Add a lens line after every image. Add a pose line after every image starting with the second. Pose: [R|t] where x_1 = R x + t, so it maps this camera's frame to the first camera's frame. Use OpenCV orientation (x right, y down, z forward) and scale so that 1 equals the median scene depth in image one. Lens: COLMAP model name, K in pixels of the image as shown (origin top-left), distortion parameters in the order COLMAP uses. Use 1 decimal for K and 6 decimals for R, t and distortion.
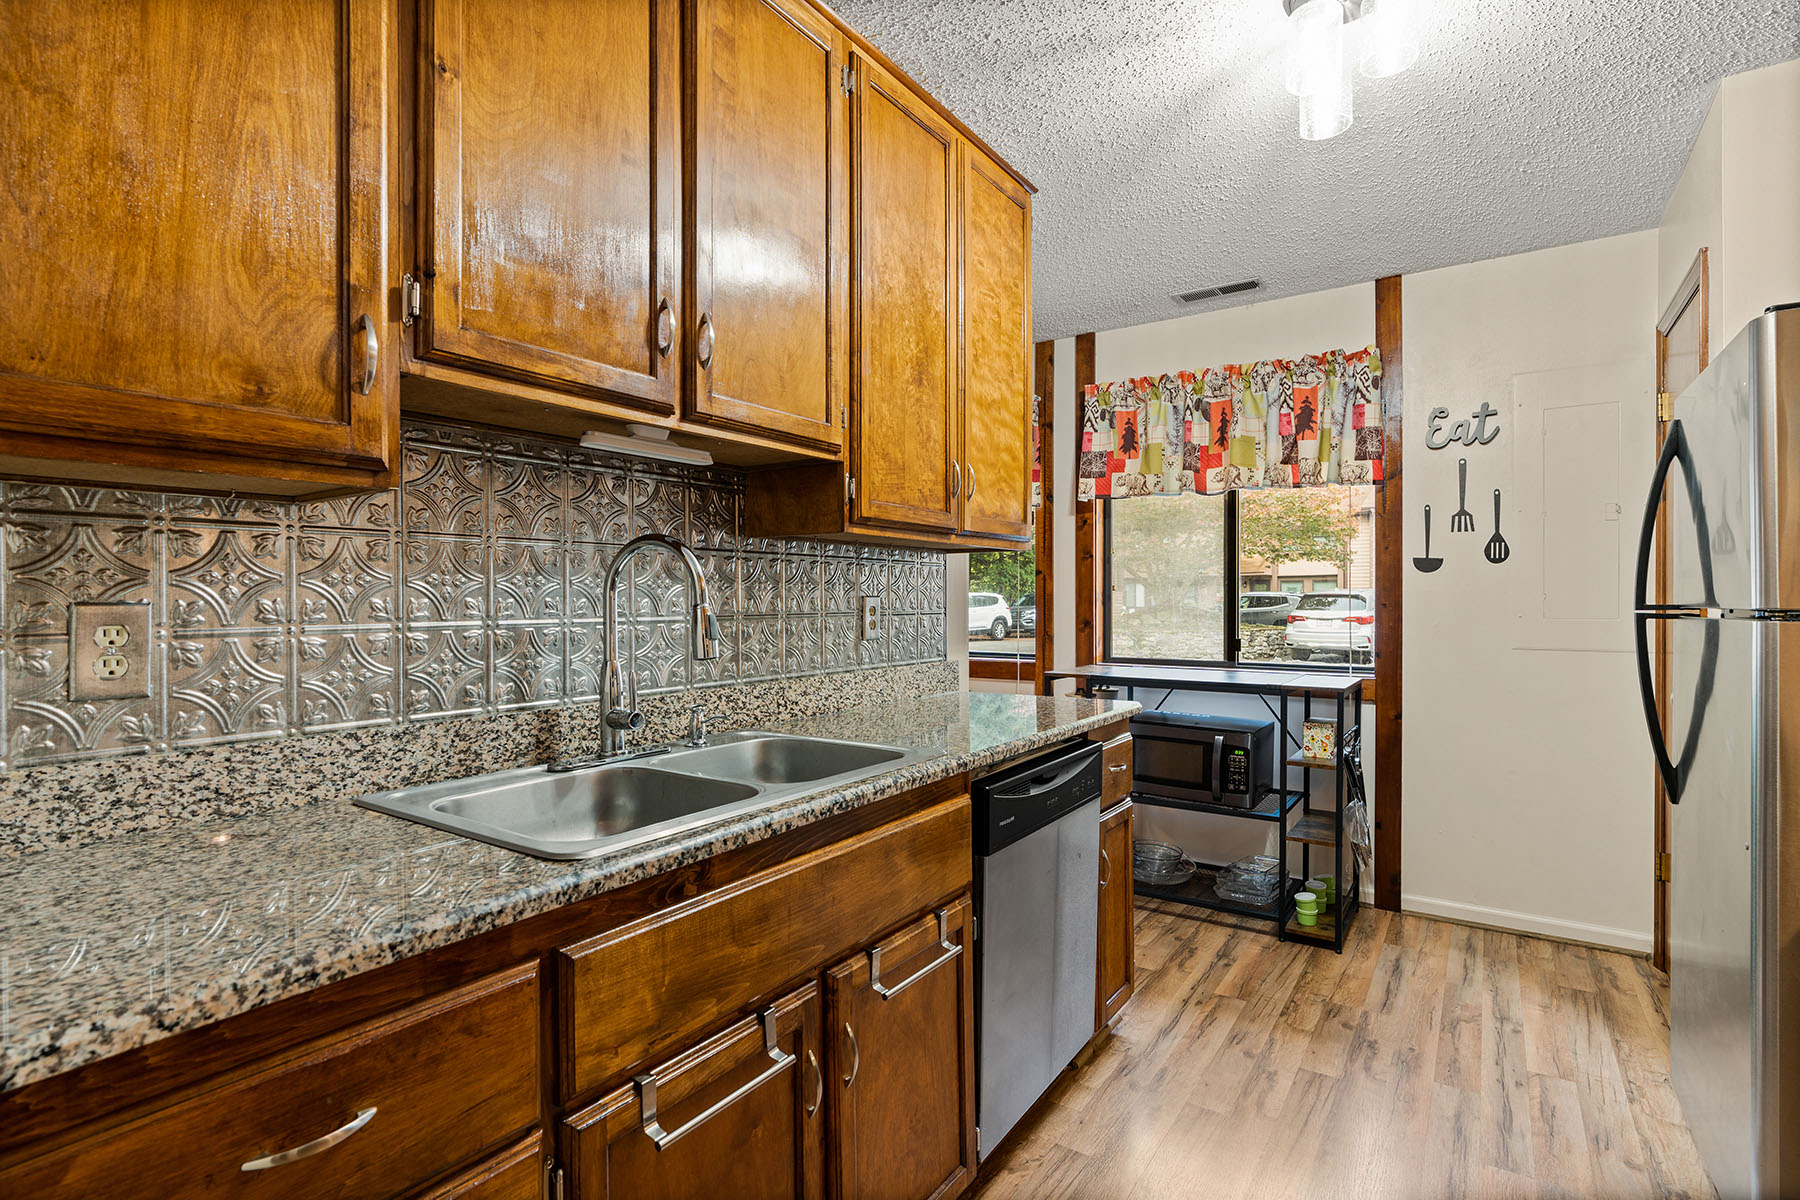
lens RADIAL K [[843.7, 0, 896.6], [0, 843.7, 609.4], [0, 0, 1]] dist [0.001560, 0.001170]
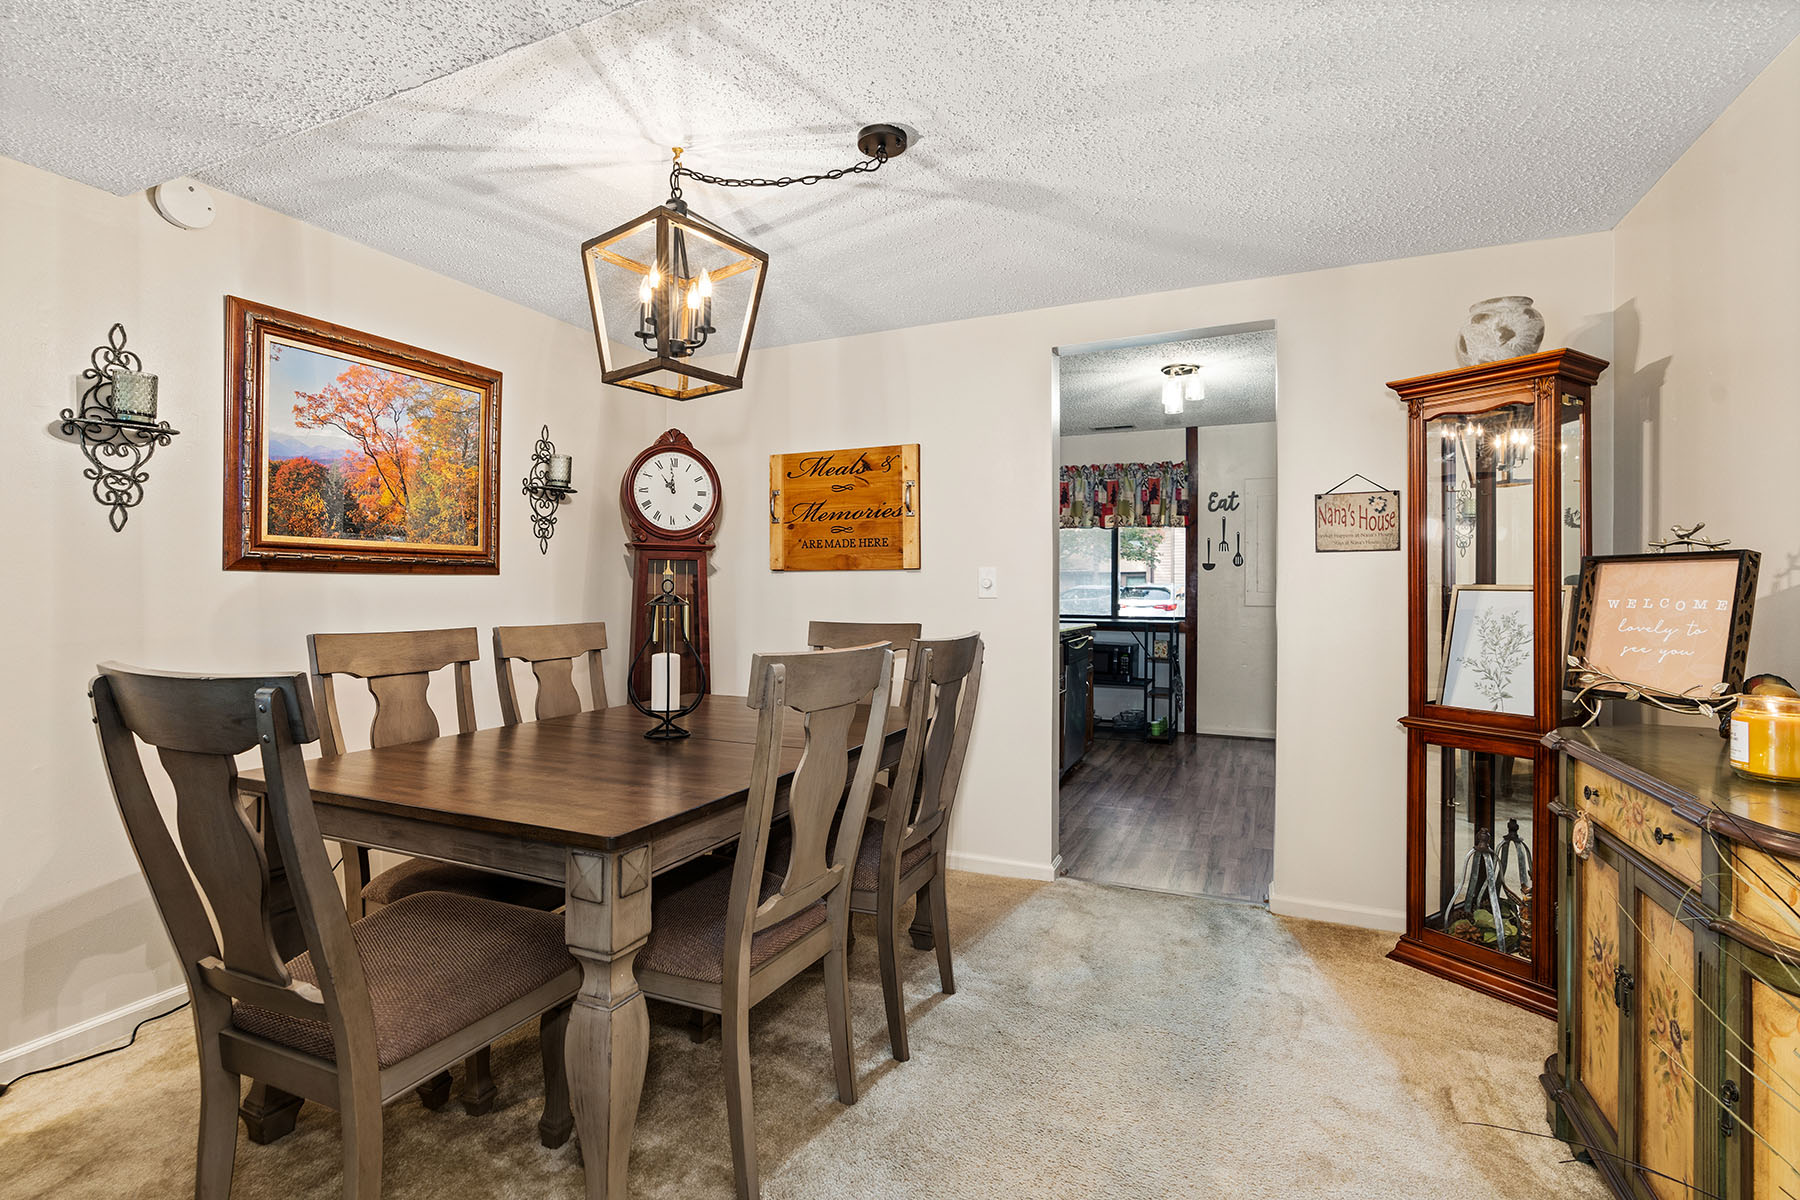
lens RADIAL K [[815.3, 0, 895.5], [0, 815.3, 606.3], [0, 0, 1]] dist [-0.012946, 0.005431]
pose [[0.982815, 0.001255, 0.184590, -0.479728], [-0.002226, 0.999985, 0.005052, 0.034994], [-0.184581, -0.005376, 0.982803, -0.796006]]
